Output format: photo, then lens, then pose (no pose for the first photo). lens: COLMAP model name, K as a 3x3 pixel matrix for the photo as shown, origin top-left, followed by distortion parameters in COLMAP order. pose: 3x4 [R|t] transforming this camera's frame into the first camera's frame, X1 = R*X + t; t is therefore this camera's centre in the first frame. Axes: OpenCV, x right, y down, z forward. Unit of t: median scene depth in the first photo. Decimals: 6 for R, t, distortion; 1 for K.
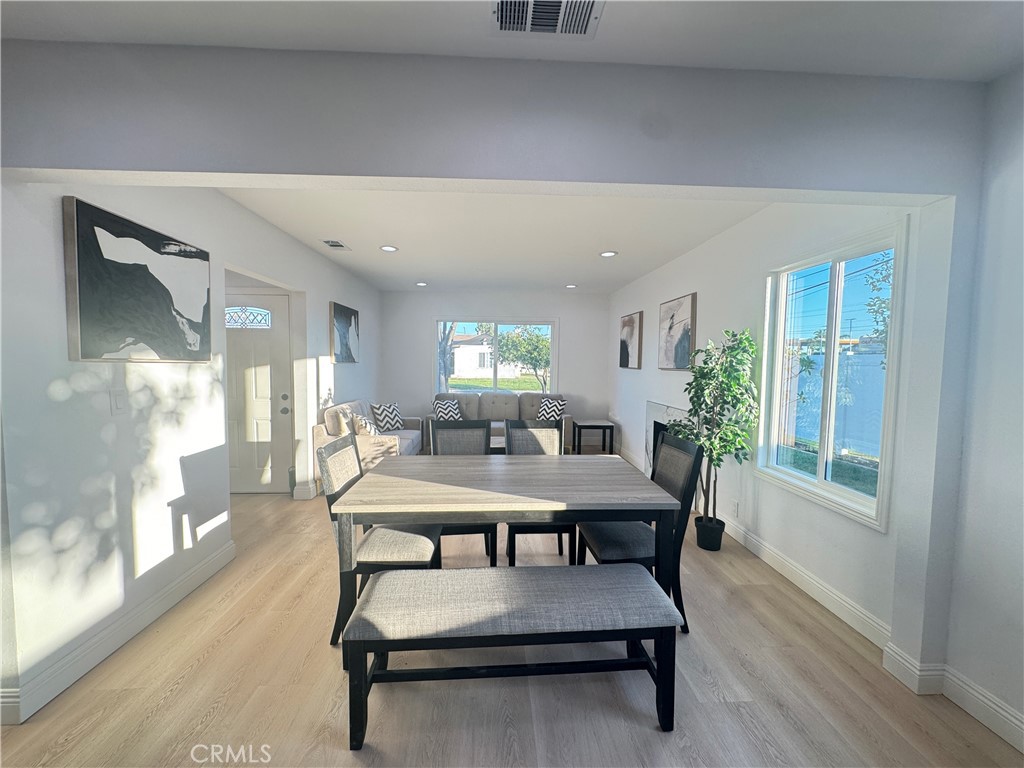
lens RADIAL K [[406.5, 0, 512.0], [0, 406.5, 384.0], [0, 0, 1]] dist [-0.000024, -0.000061]
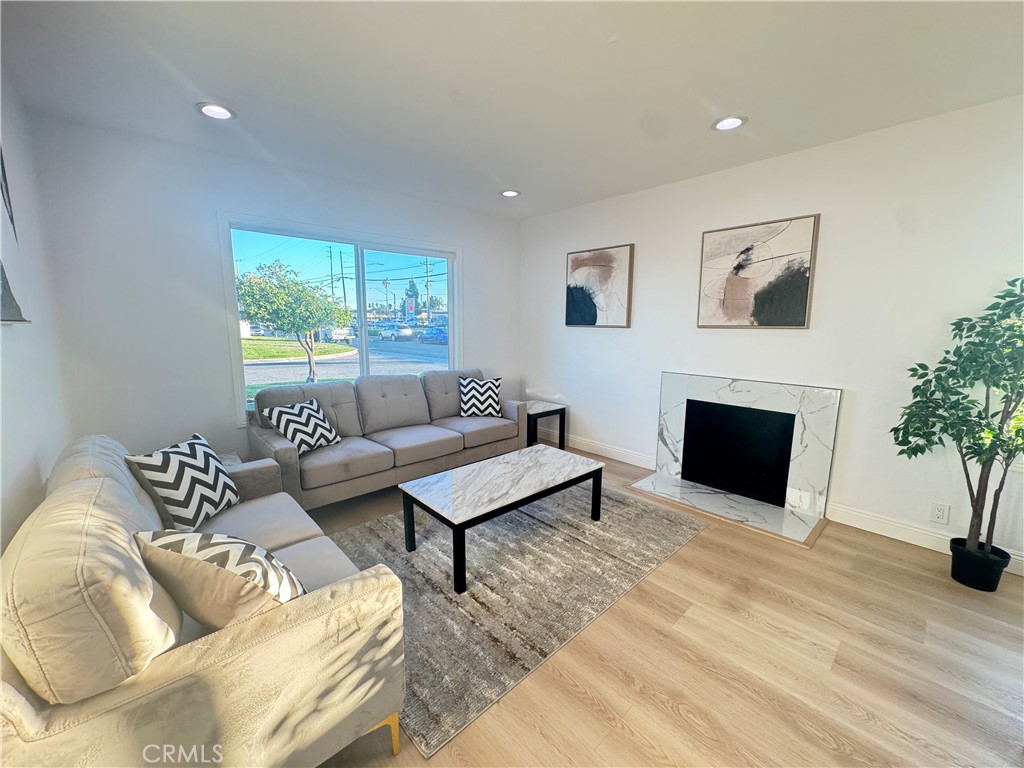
lens RADIAL K [[406.5, 0, 512.0], [0, 406.5, 384.0], [0, 0, 1]] dist [-0.000024, -0.000061]
pose [[0.771806, -0.102244, 0.627584, -0.308471], [0.039364, 0.992777, 0.113330, -0.027823], [-0.634638, -0.062765, 0.770256, 0.586584]]
